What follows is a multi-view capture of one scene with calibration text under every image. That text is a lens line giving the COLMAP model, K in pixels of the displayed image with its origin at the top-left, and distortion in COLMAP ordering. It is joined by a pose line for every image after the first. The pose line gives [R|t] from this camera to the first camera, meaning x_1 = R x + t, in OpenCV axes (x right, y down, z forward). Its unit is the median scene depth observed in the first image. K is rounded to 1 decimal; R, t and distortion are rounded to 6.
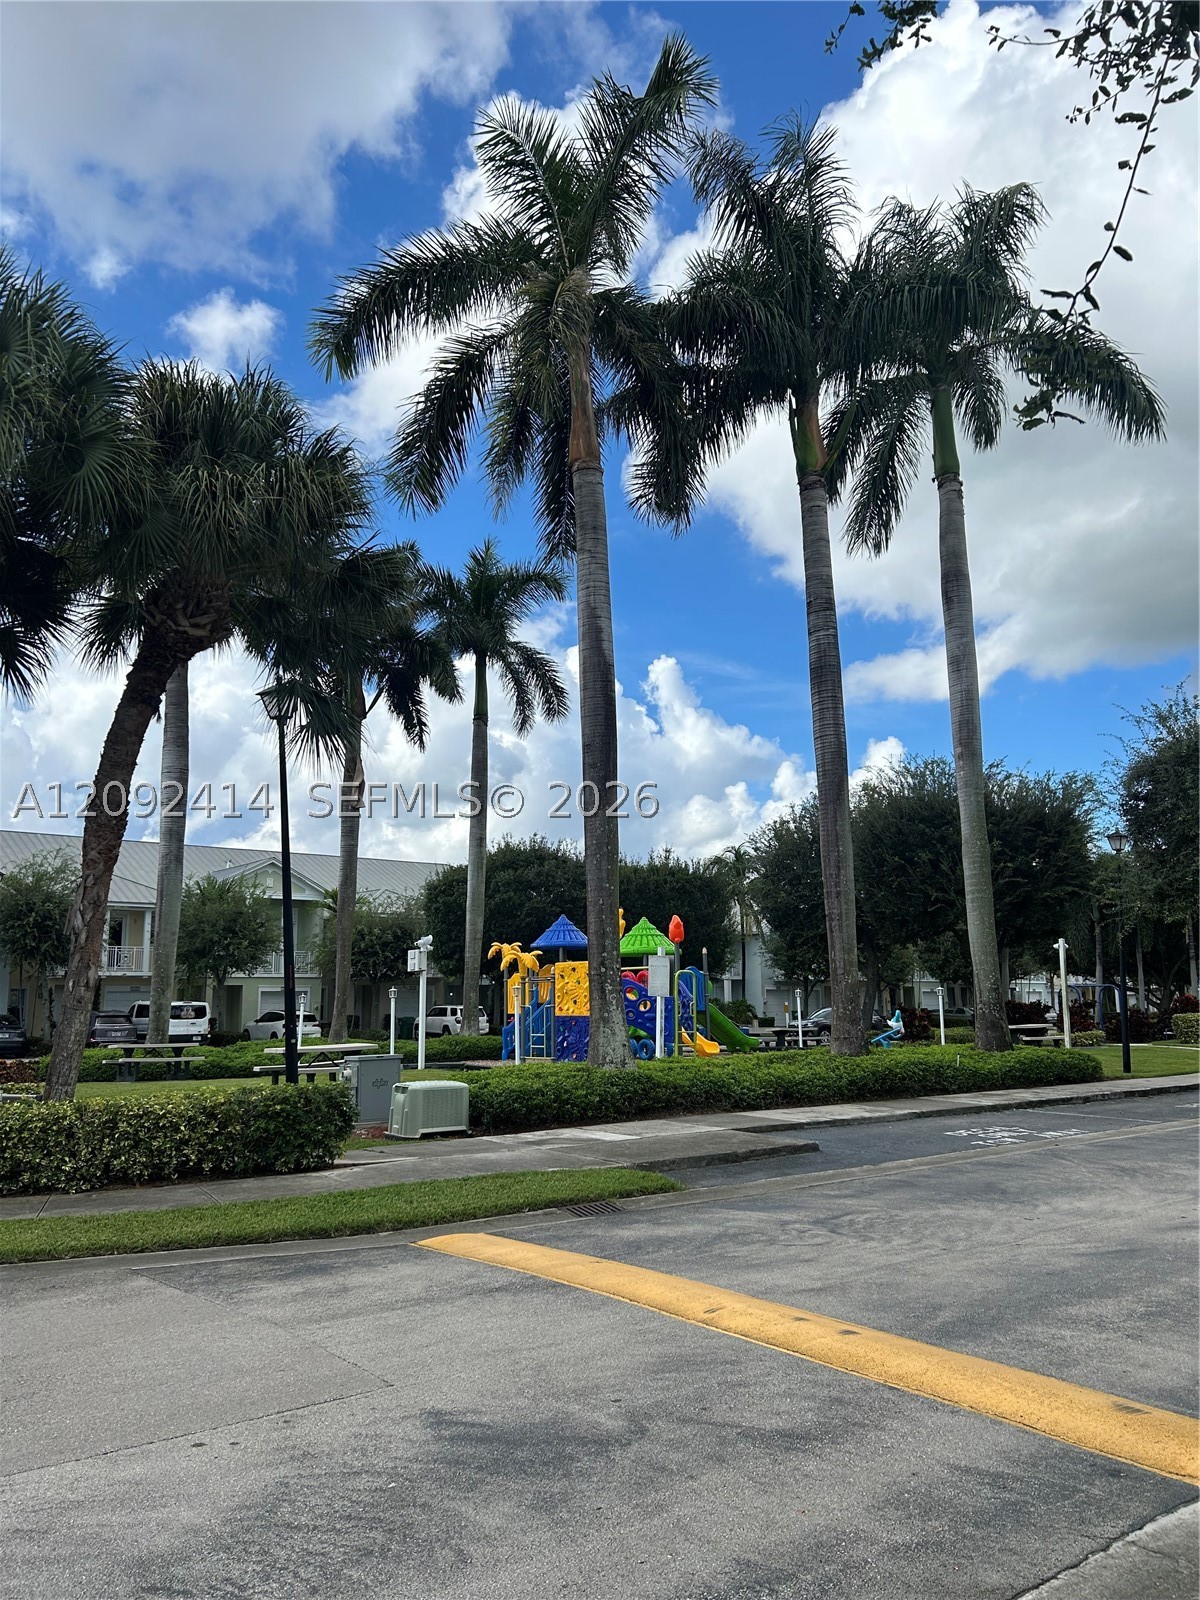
lens RADIAL K [[1176.9, 0, 600.0], [0, 1176.9, 800.0], [0, 0, 1]] dist [0.055004, -0.056233]
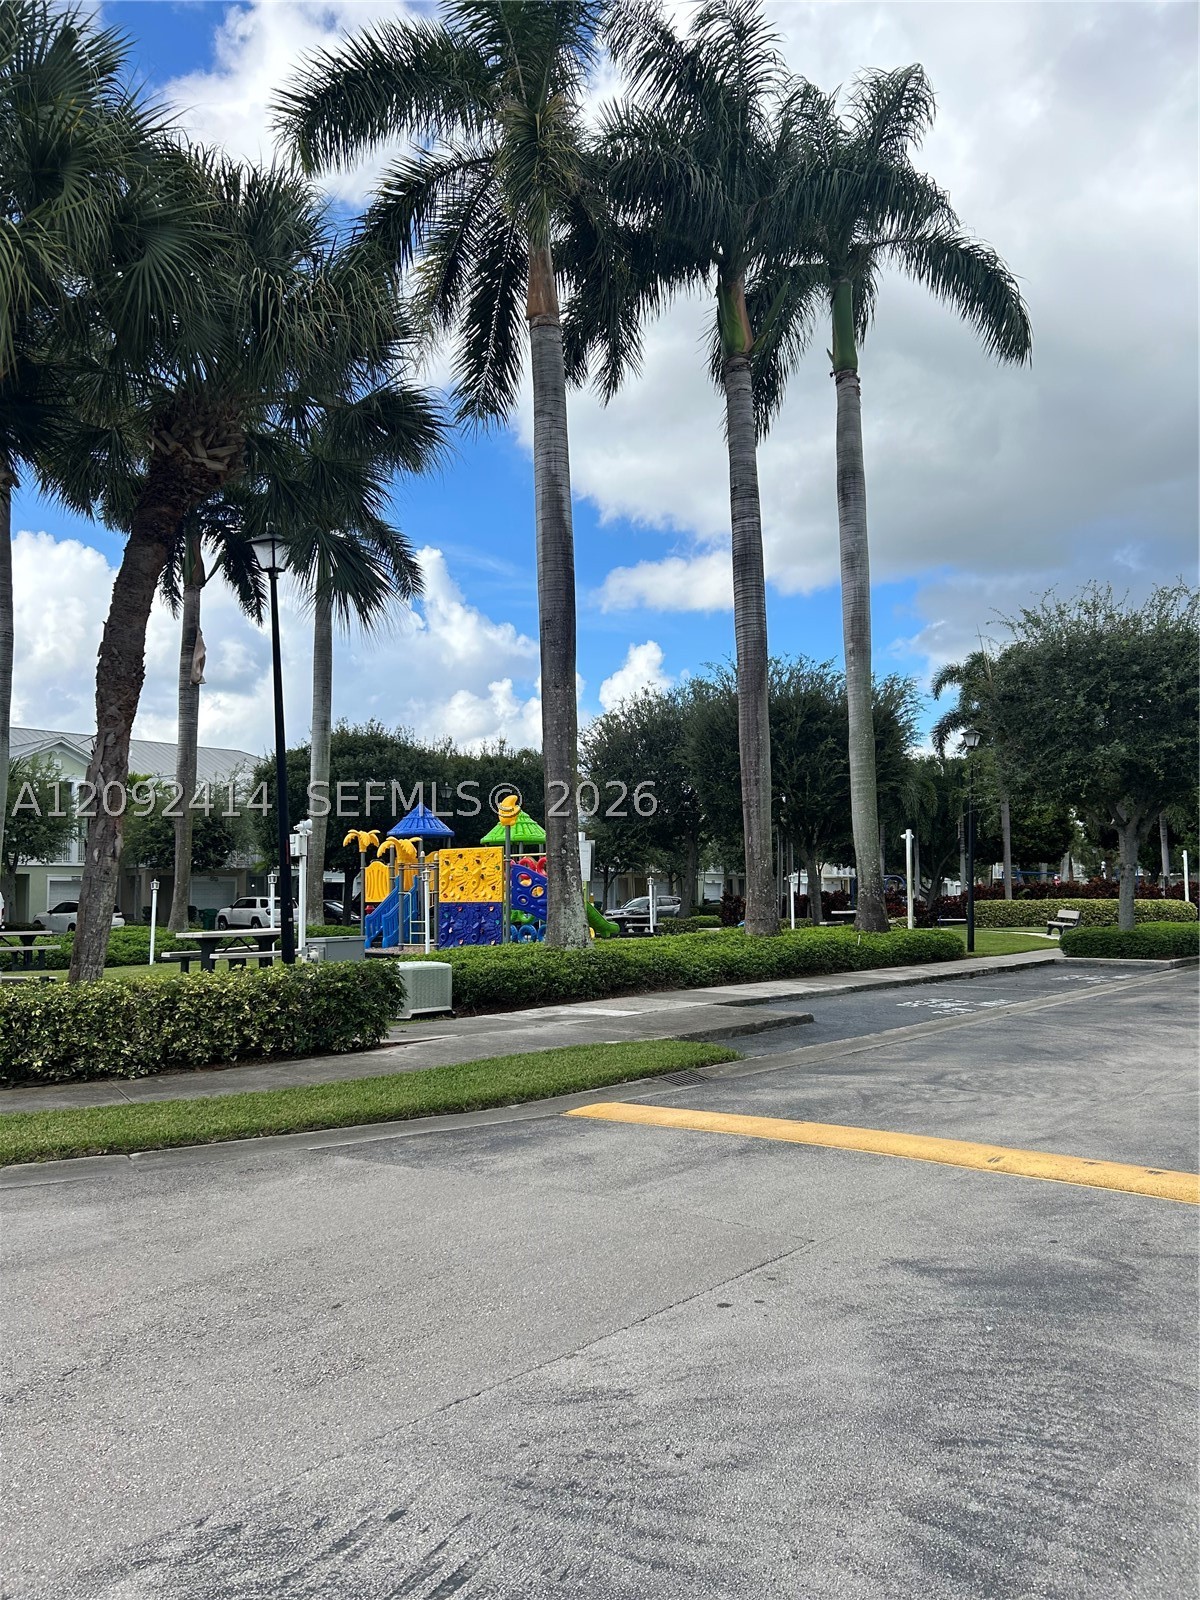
lens RADIAL K [[1176.9, 0, 600.0], [0, 1176.9, 800.0], [0, 0, 1]] dist [0.055004, -0.056233]
pose [[0.980532, 0.014890, 0.195794, -0.251838], [-0.032054, 0.995883, 0.084790, 0.026494], [-0.193726, -0.089415, 0.976973, 0.054708]]
